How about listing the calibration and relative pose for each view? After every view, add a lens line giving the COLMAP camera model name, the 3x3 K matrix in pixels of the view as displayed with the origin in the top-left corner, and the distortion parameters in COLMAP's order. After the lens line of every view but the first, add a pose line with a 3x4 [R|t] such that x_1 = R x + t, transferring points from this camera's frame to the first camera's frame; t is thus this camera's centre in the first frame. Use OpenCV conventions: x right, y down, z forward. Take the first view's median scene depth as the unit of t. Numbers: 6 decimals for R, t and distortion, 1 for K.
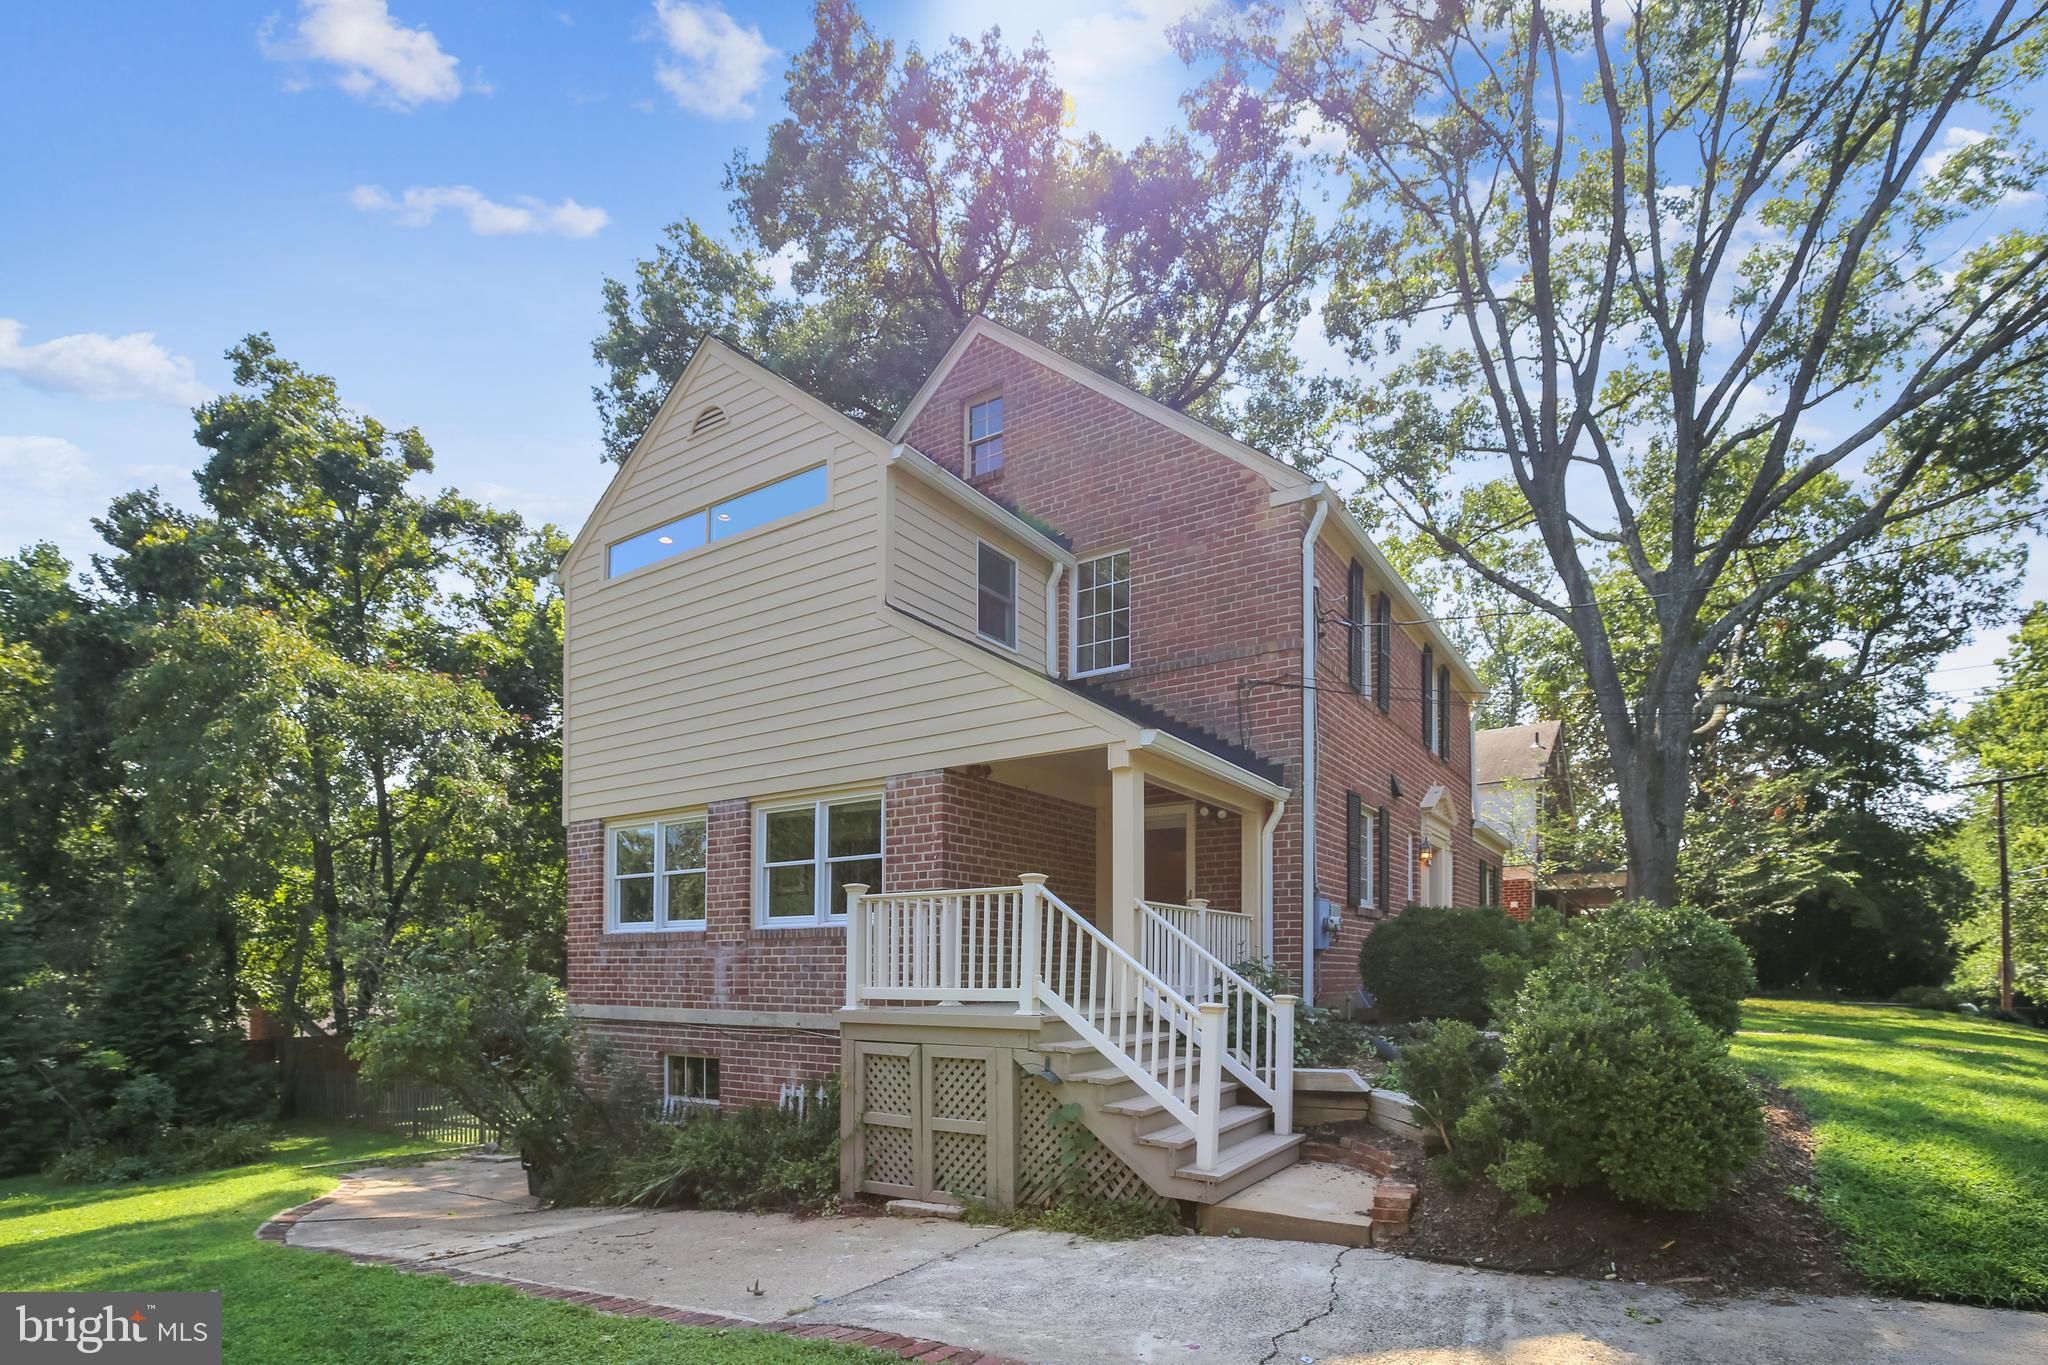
lens RADIAL K [[1016.8, 0, 1012.0], [0, 1016.8, 961.7], [0, 0, 1]] dist [-0.017830, -0.000466]
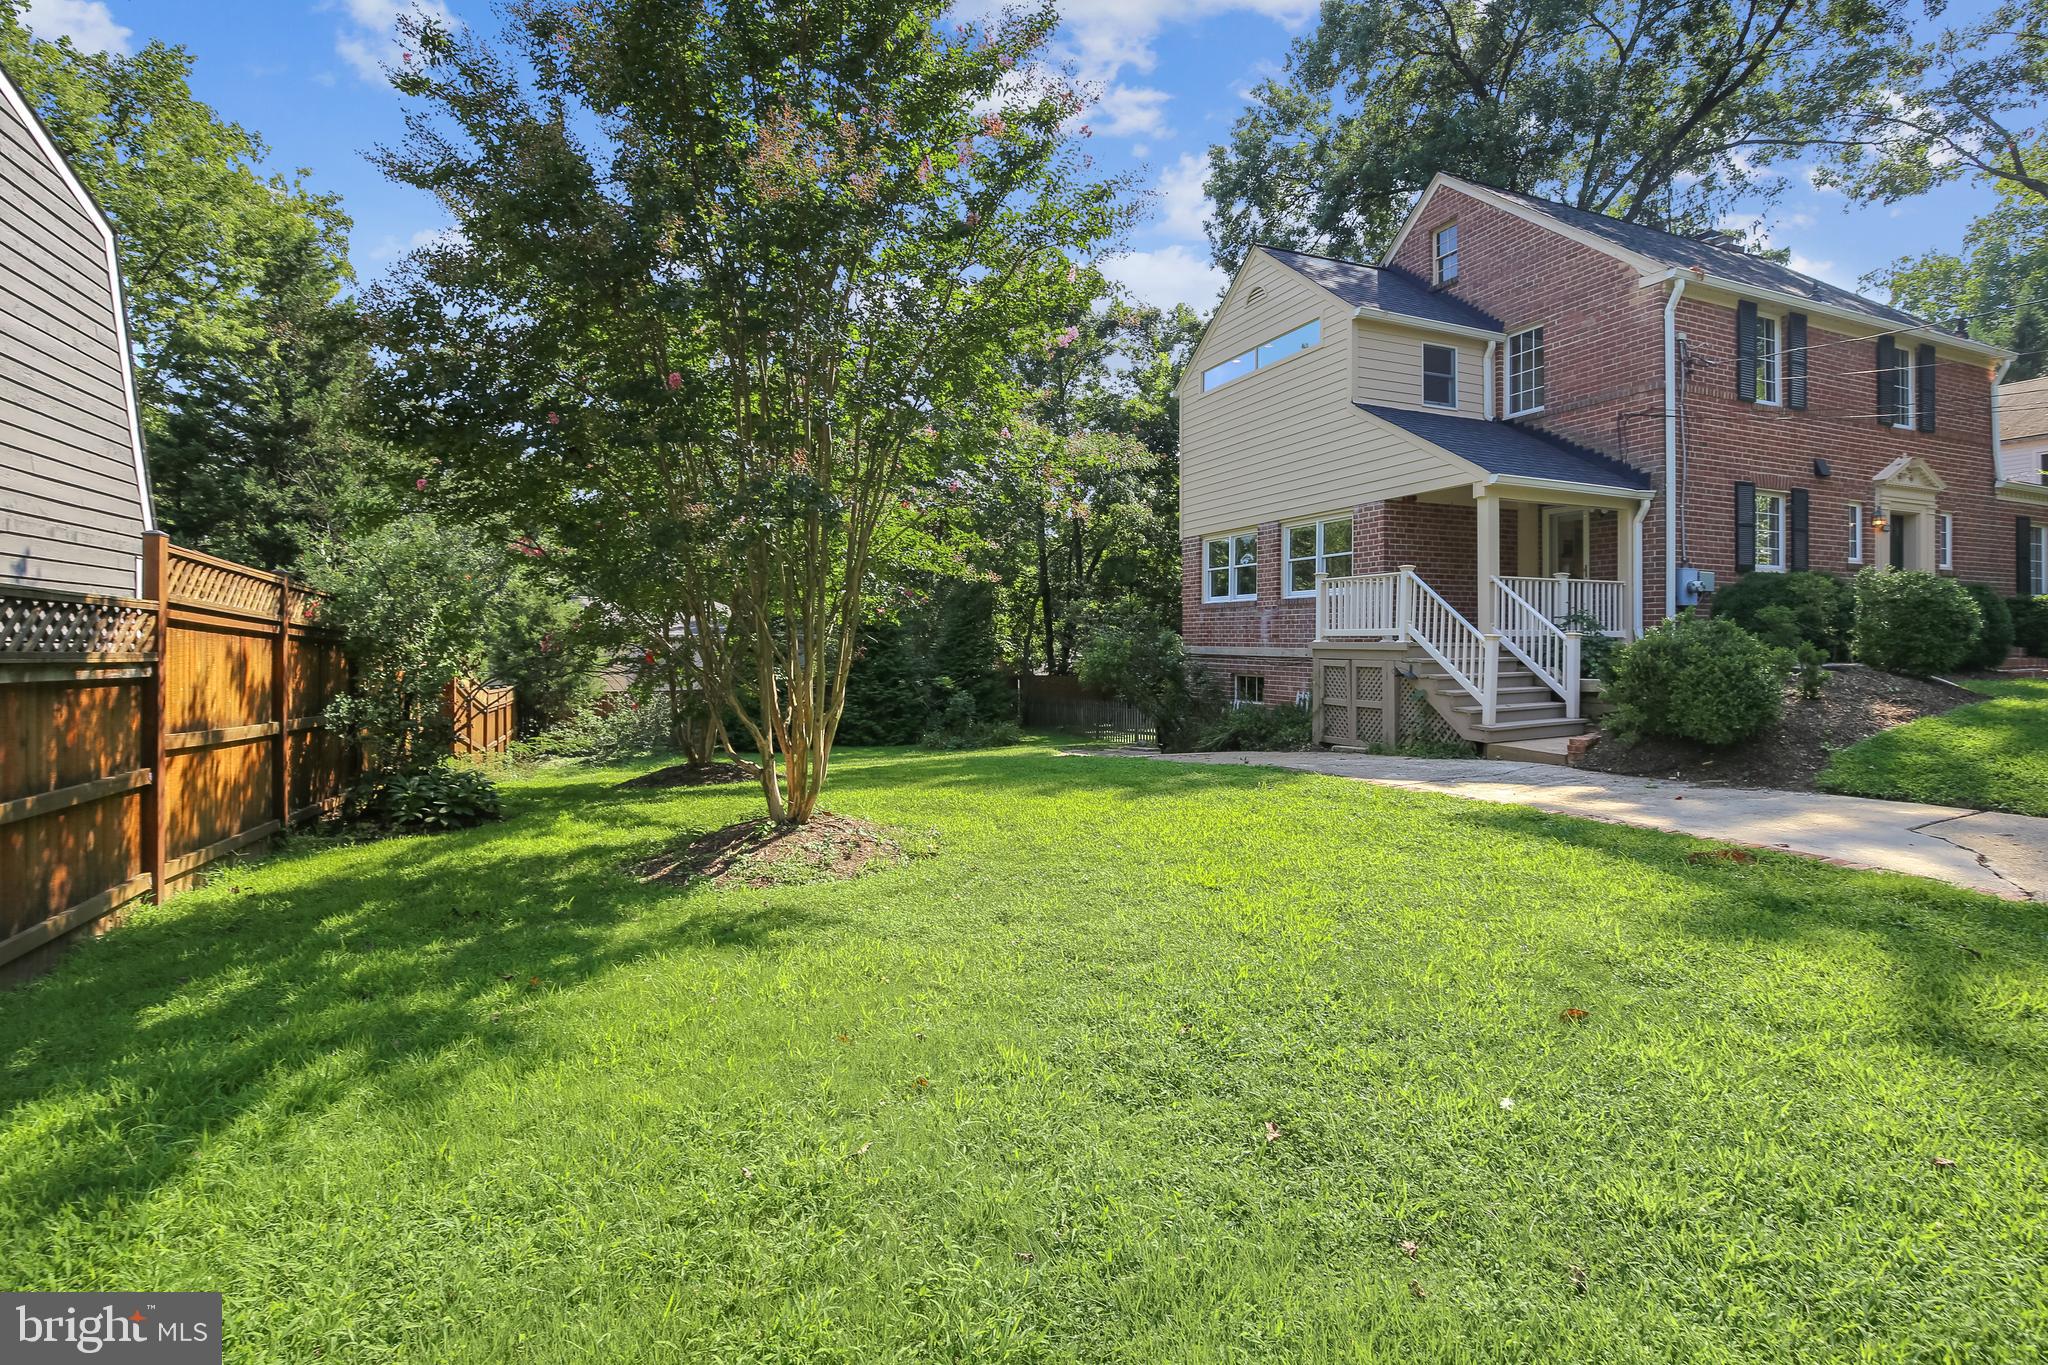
lens RADIAL K [[981.8, 0, 1040.8], [0, 981.8, 640.1], [0, 0, 1]] dist [-0.024015, 0.000697]
pose [[0.836030, 0.002703, -0.548677, 0.264928], [0.002379, 0.999961, 0.008551, 0.018628], [0.548679, -0.008454, 0.835990, -0.502693]]
